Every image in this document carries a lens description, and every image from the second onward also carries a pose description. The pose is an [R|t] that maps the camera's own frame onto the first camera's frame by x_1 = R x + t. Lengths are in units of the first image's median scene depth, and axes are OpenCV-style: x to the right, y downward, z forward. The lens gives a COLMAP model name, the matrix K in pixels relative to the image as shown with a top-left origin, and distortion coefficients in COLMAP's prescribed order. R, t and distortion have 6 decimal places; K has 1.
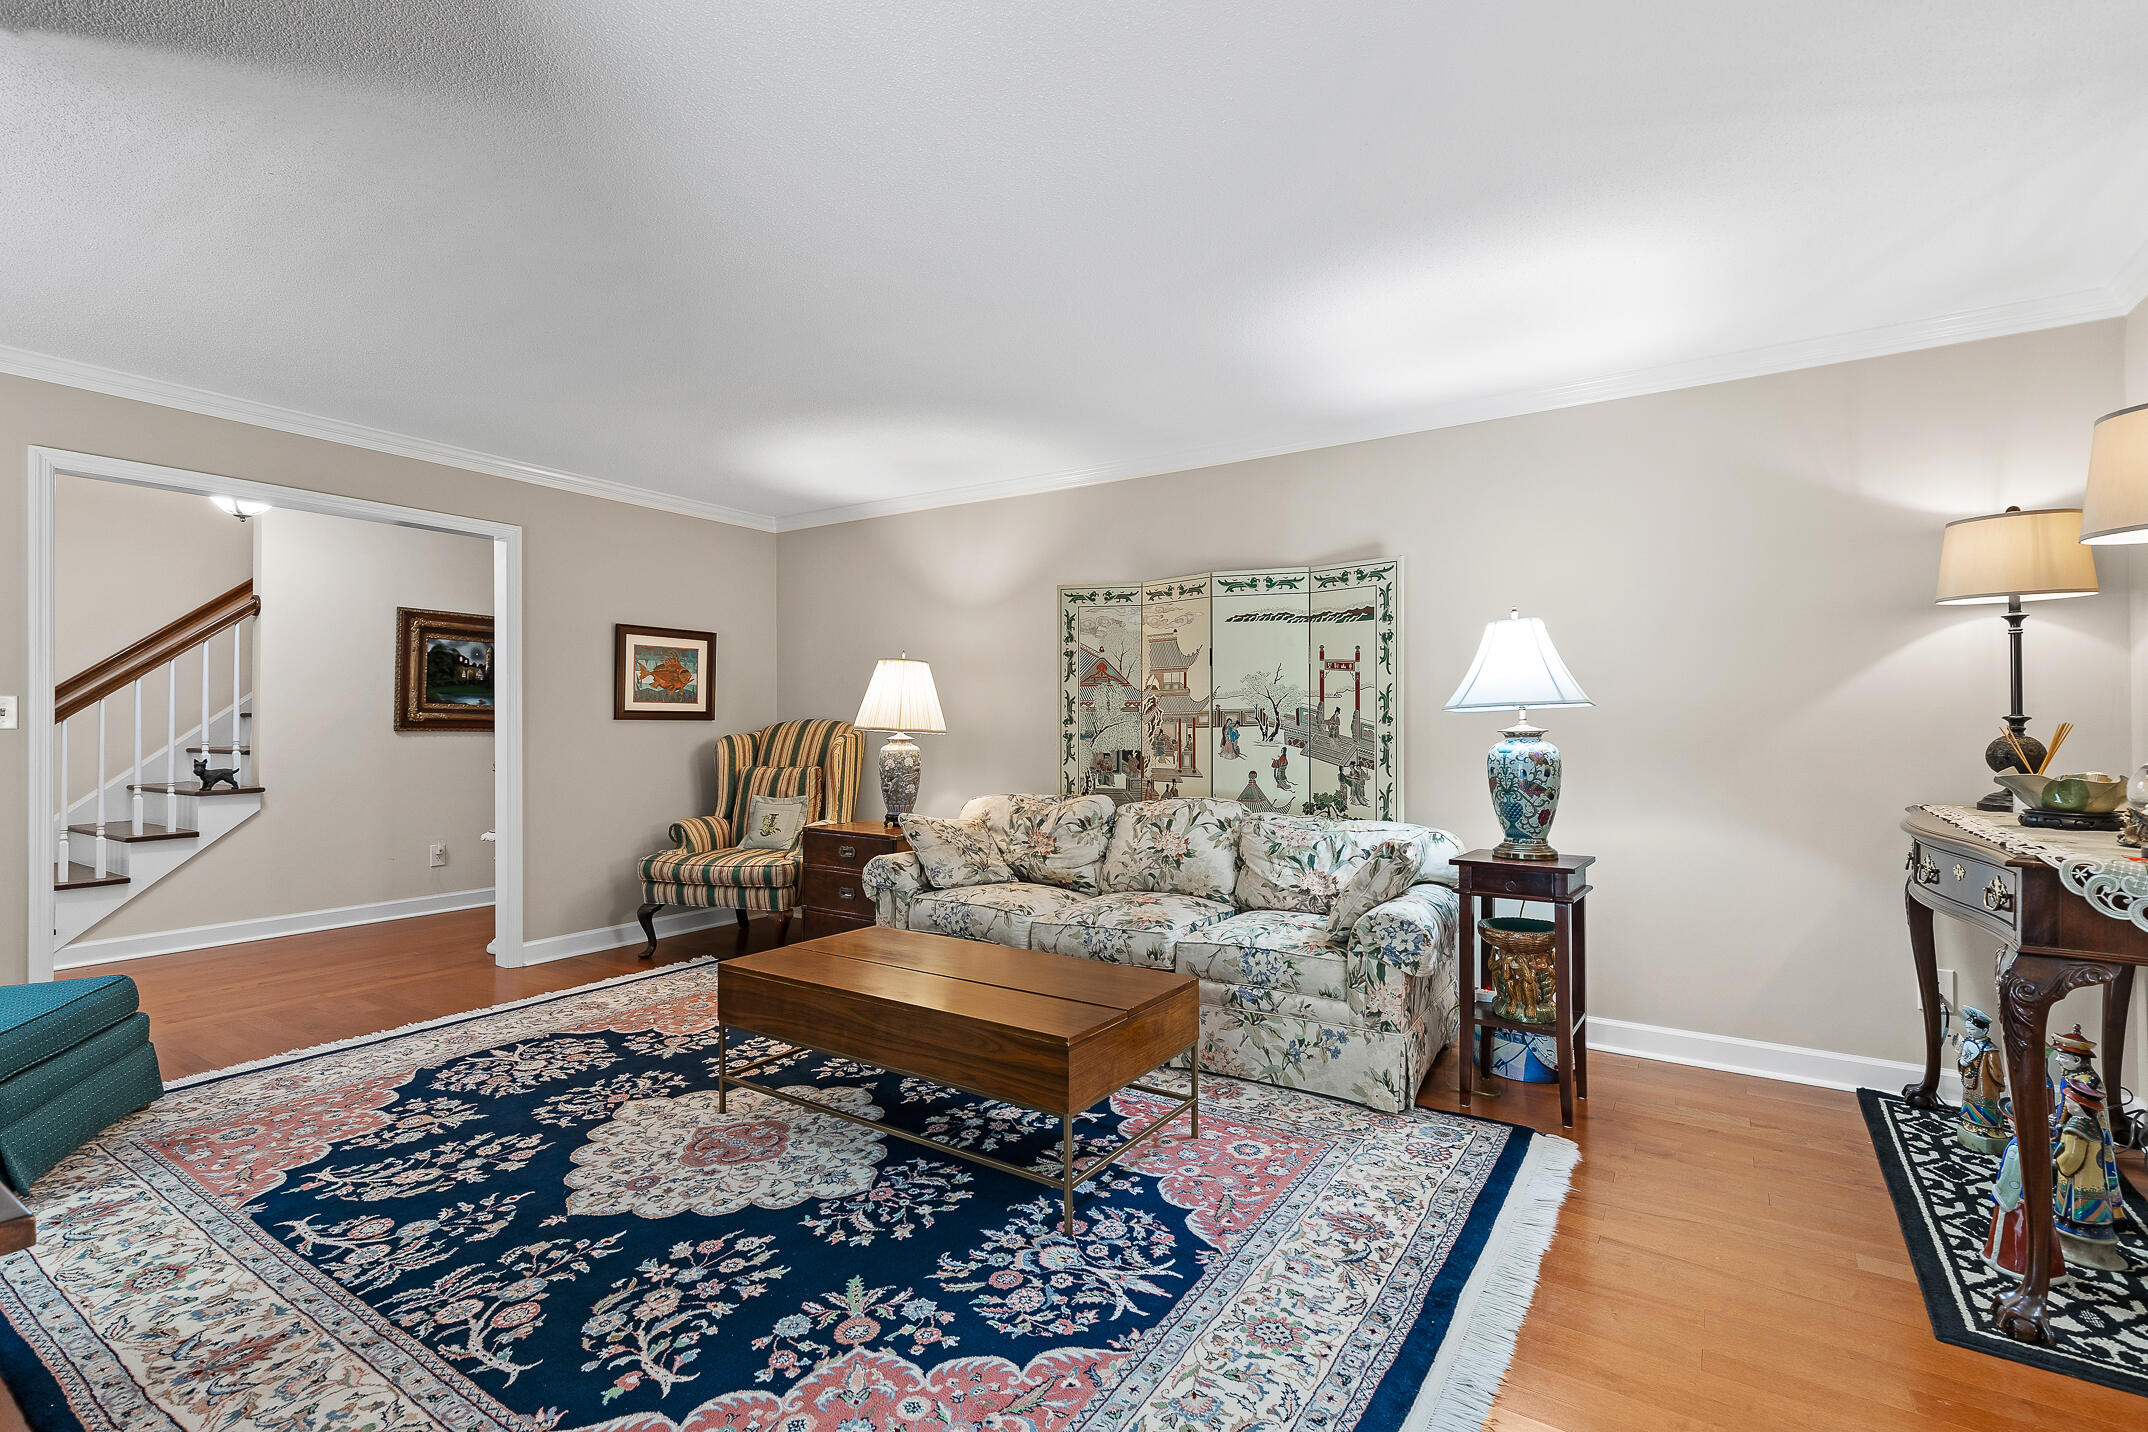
lens RADIAL K [[979.1, 0, 1082.6], [0, 979.1, 726.4], [0, 0, 1]] dist [0.016750, -0.000036]
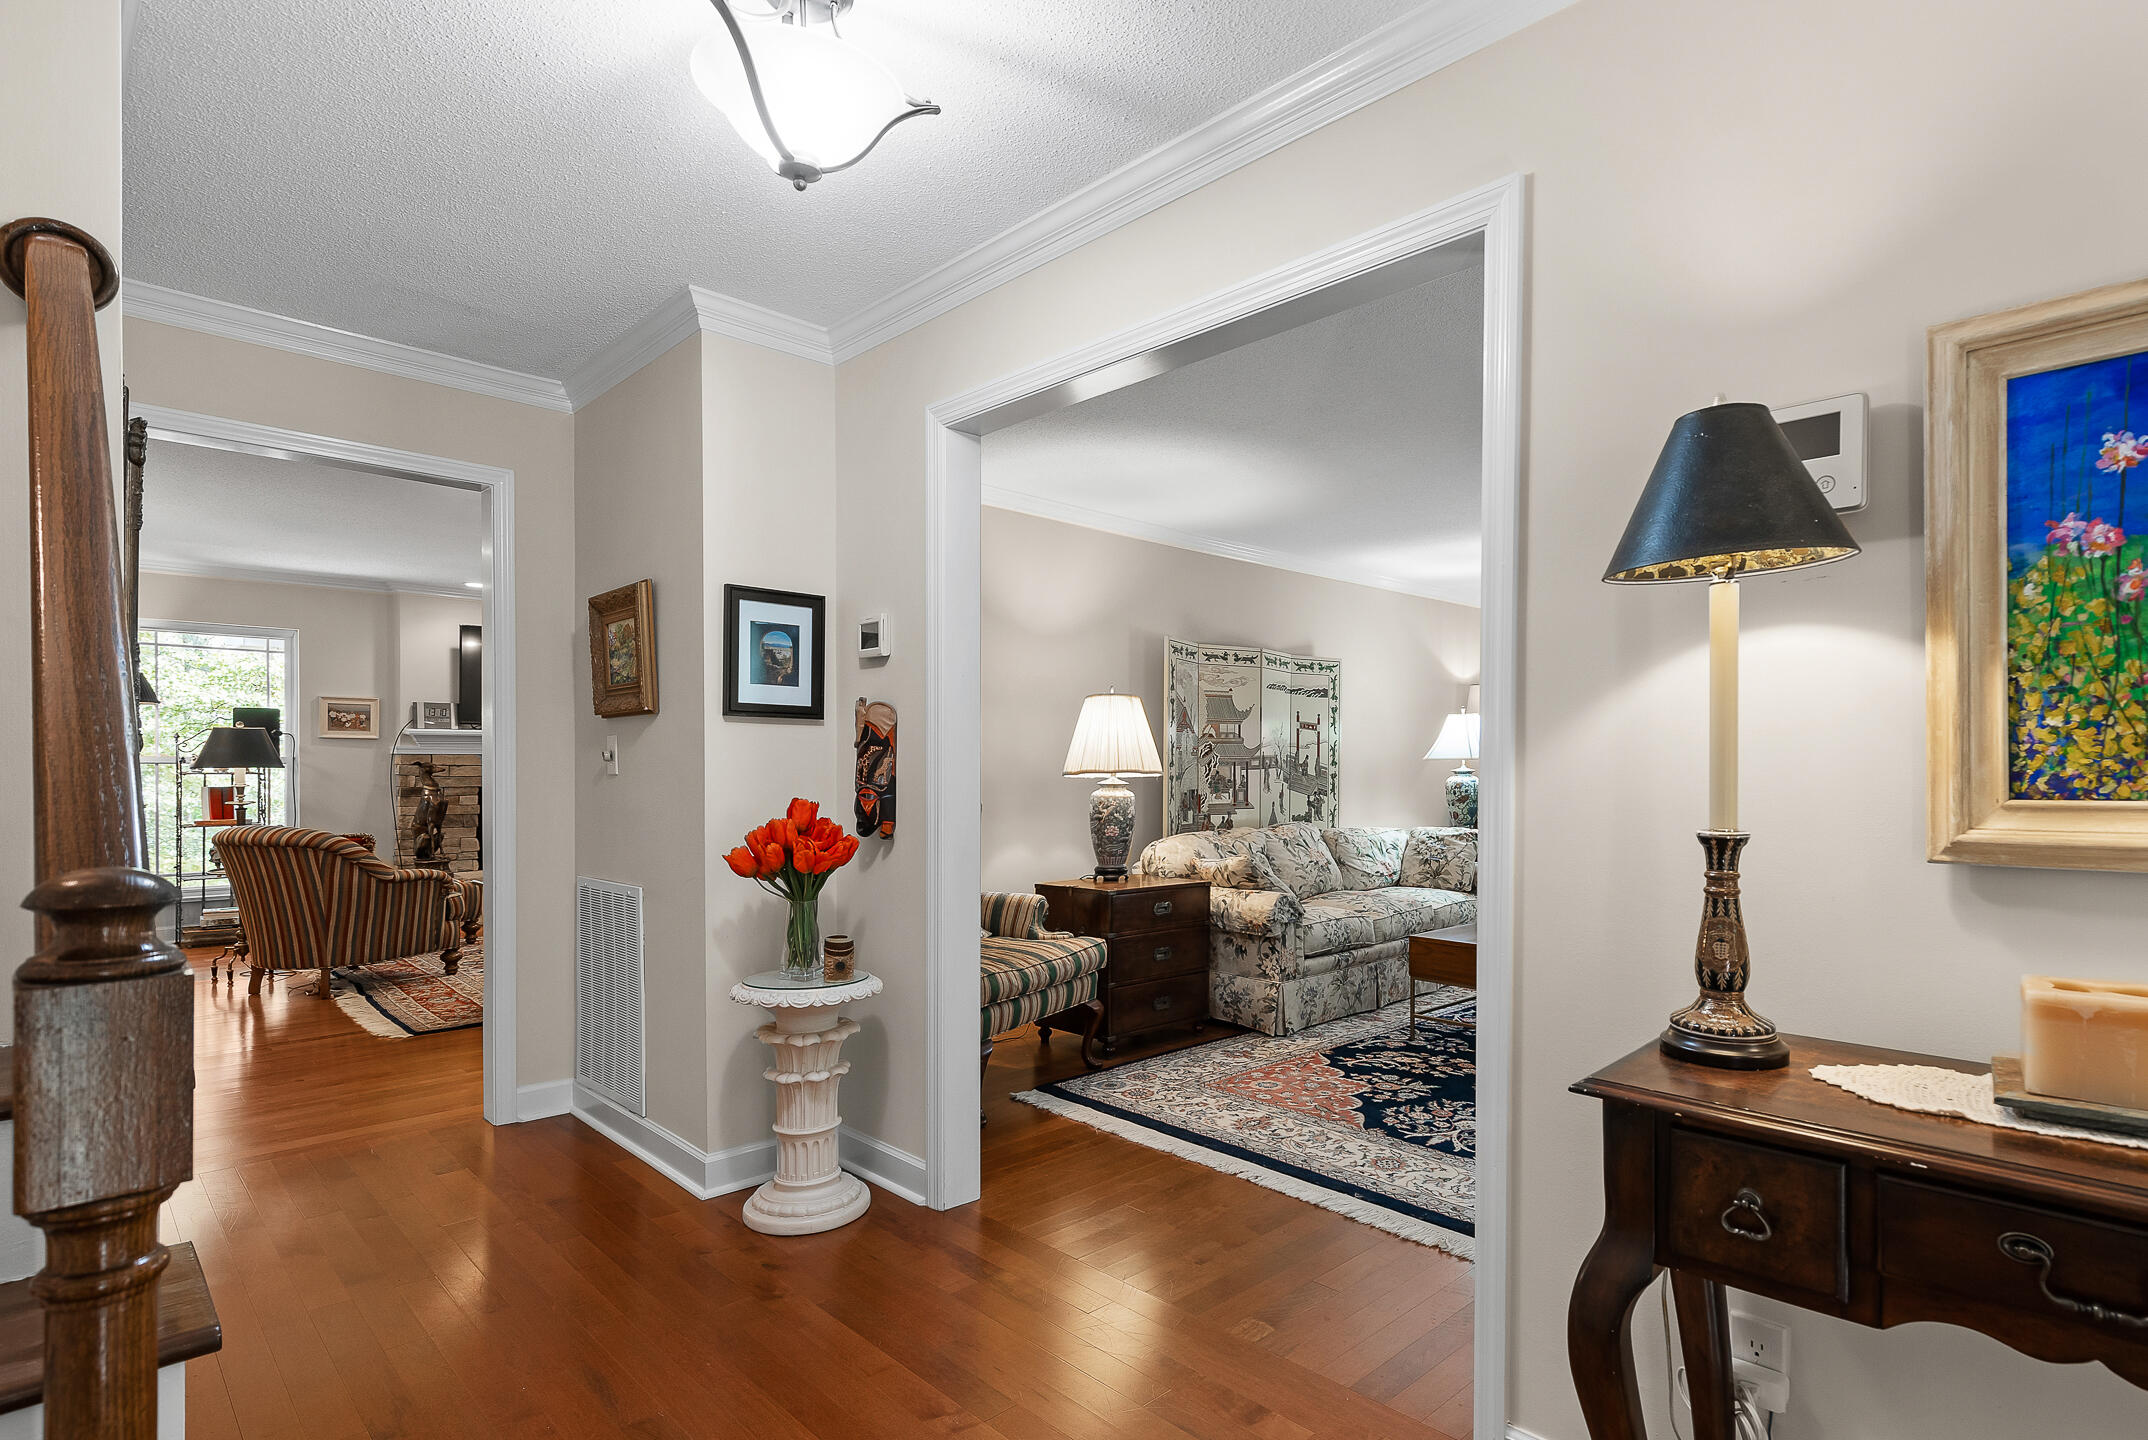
lens RADIAL K [[1079.4, 0, 1146.6], [0, 1079.4, 789.7], [0, 0, 1]] dist [0.013895, 0.000054]
pose [[0.202037, -0.021781, 0.979136, -1.350643], [0.002278, 0.999760, 0.021769, -0.003338], [-0.979375, -0.002168, 0.202038, 0.903071]]
